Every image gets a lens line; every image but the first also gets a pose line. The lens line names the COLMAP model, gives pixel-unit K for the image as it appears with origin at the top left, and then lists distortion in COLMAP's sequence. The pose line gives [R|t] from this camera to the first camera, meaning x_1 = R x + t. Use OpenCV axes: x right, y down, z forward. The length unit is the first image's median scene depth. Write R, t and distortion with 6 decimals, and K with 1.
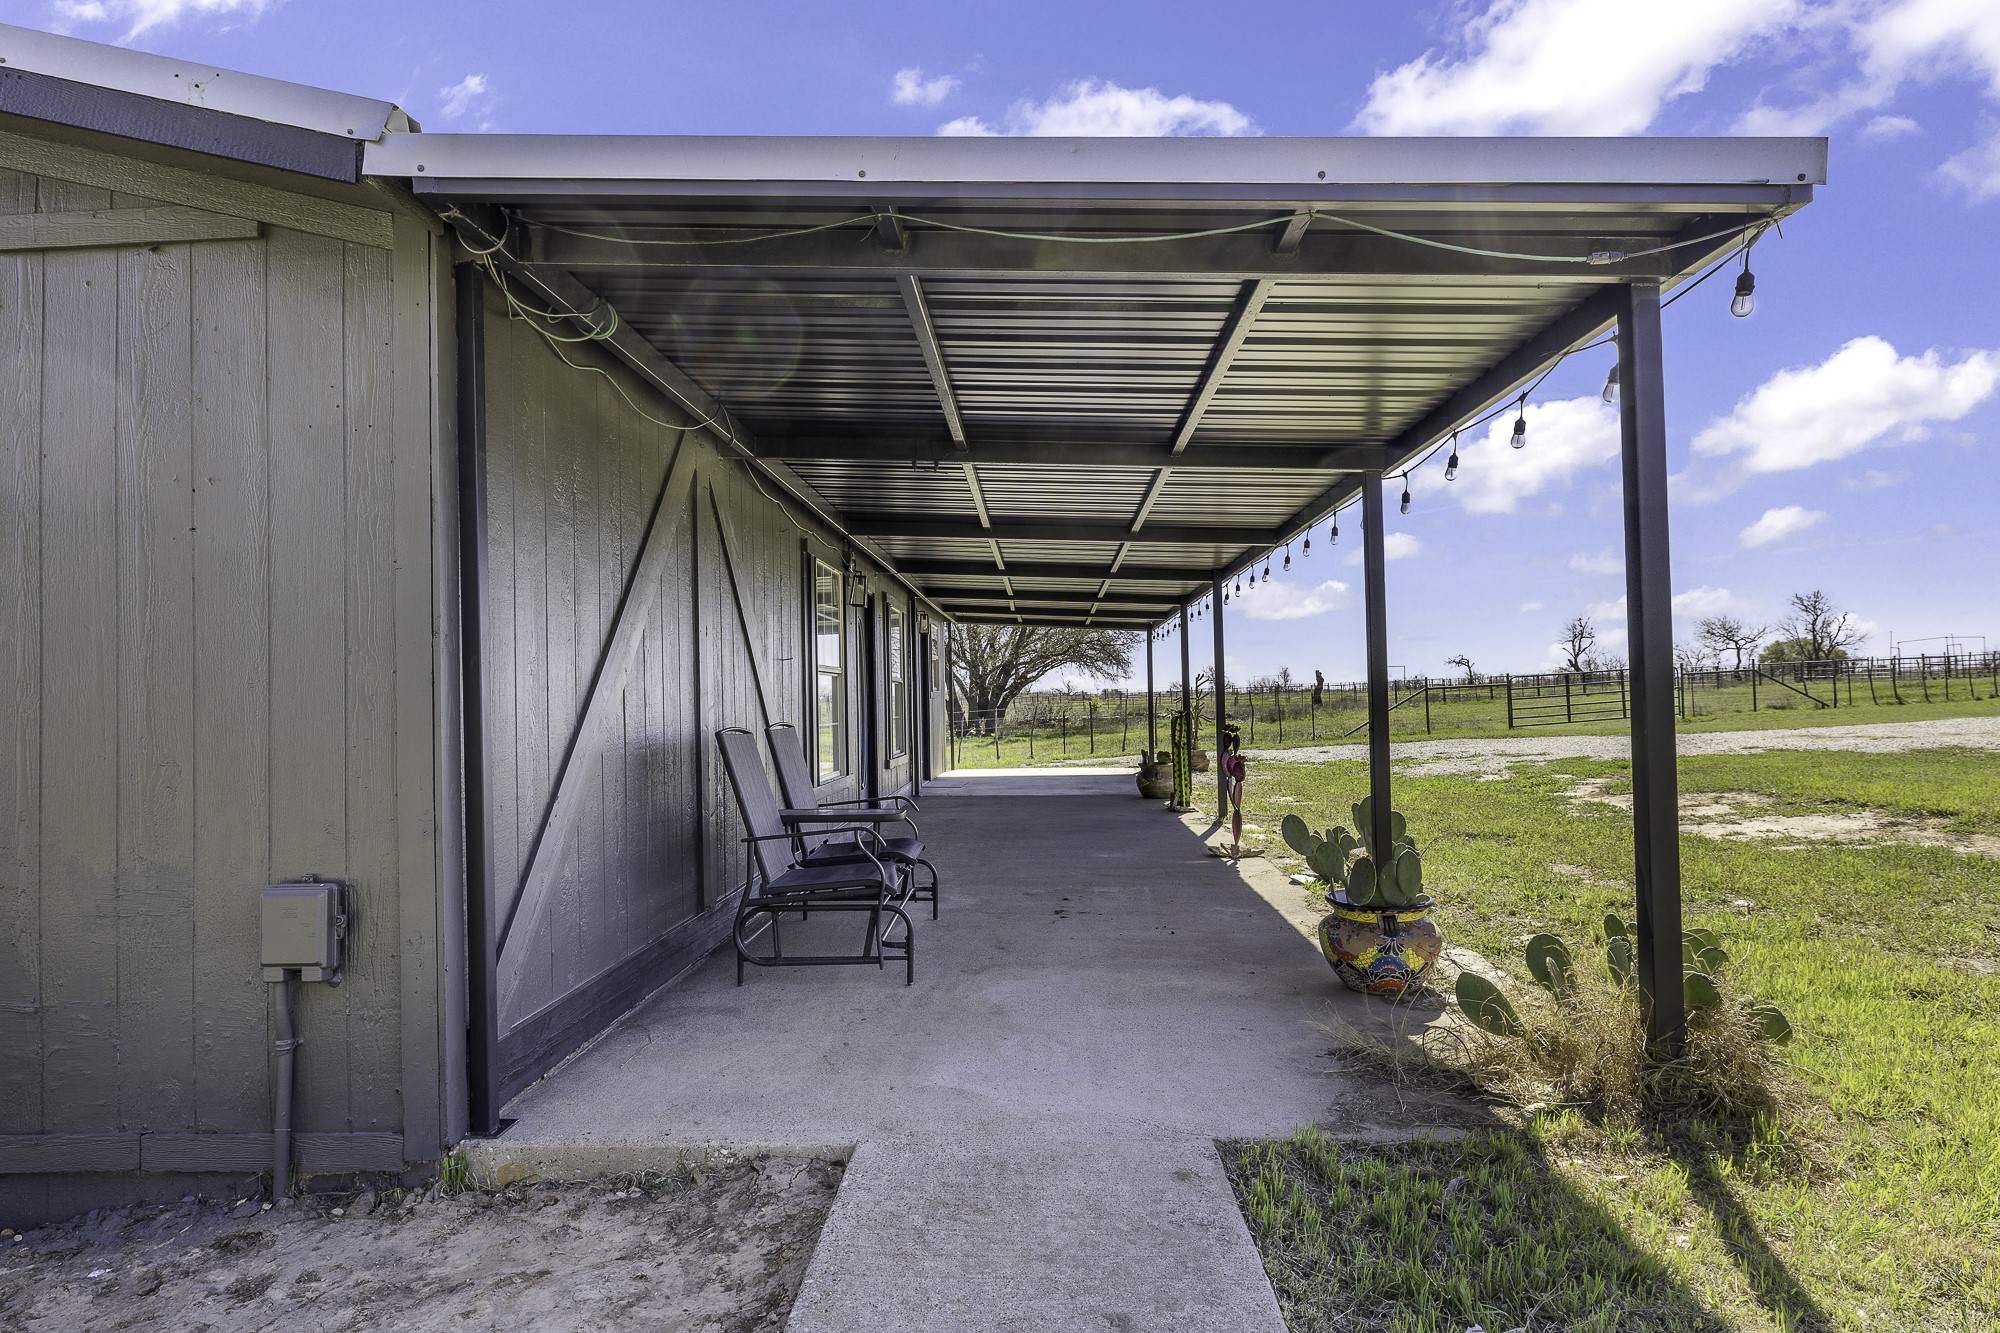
lens RADIAL K [[1115.4, 0, 1000.0], [0, 1115.4, 666.5], [0, 0, 1]] dist [-0.000632, -0.000025]
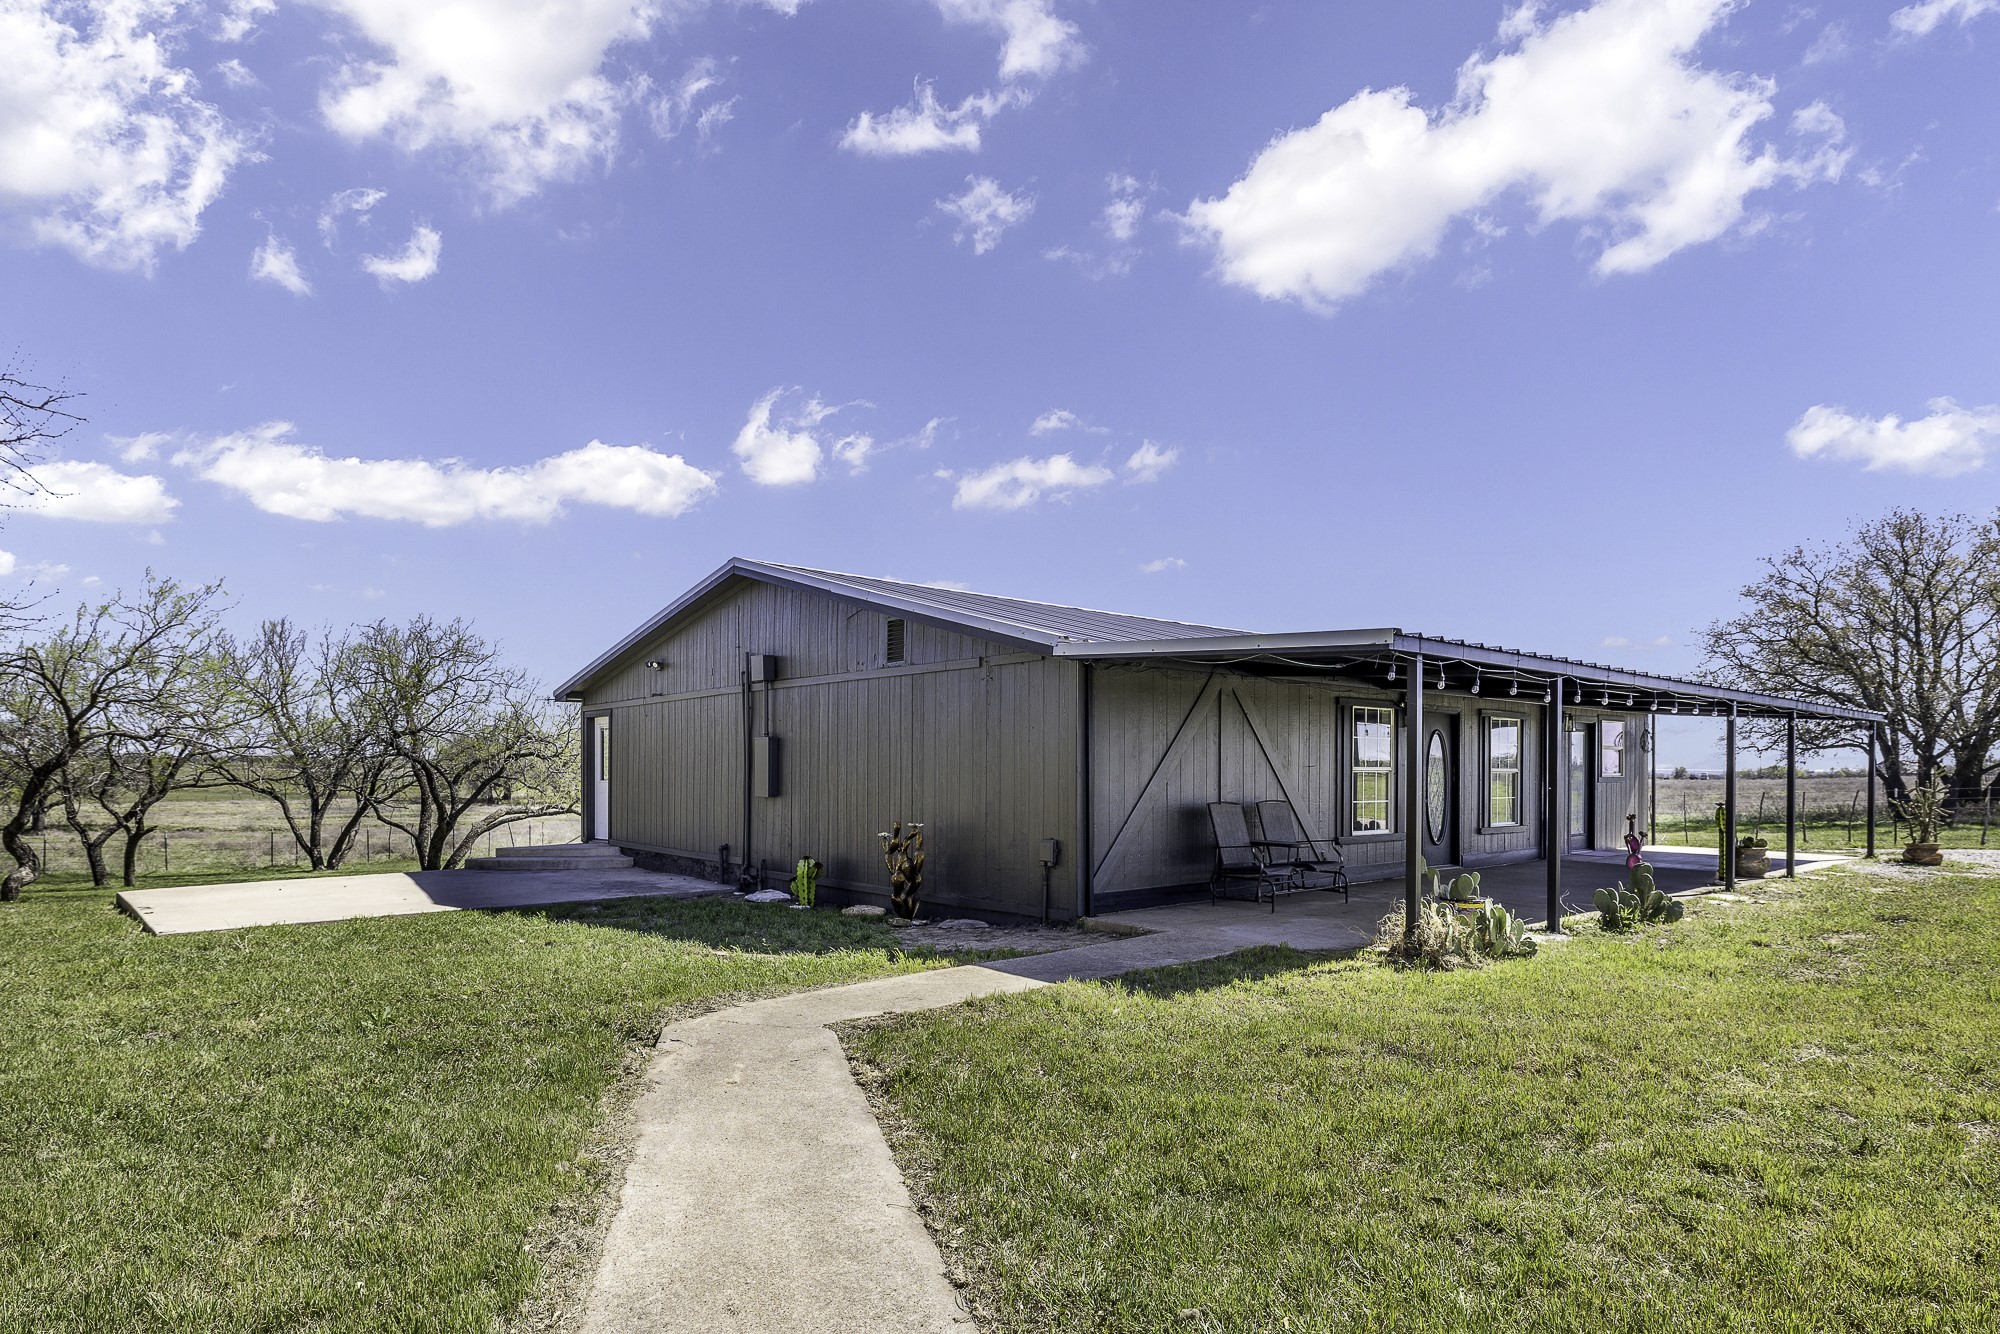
lens RADIAL K [[1115.4, 0, 1000.0], [0, 1115.4, 667.0], [0, 0, 1]] dist [-0.000632, -0.000025]
pose [[0.713879, -0.031038, -0.699580, 1.836572], [-0.004603, 0.998788, -0.049010, -0.190094], [0.700253, 0.038207, 0.712871, -1.741525]]
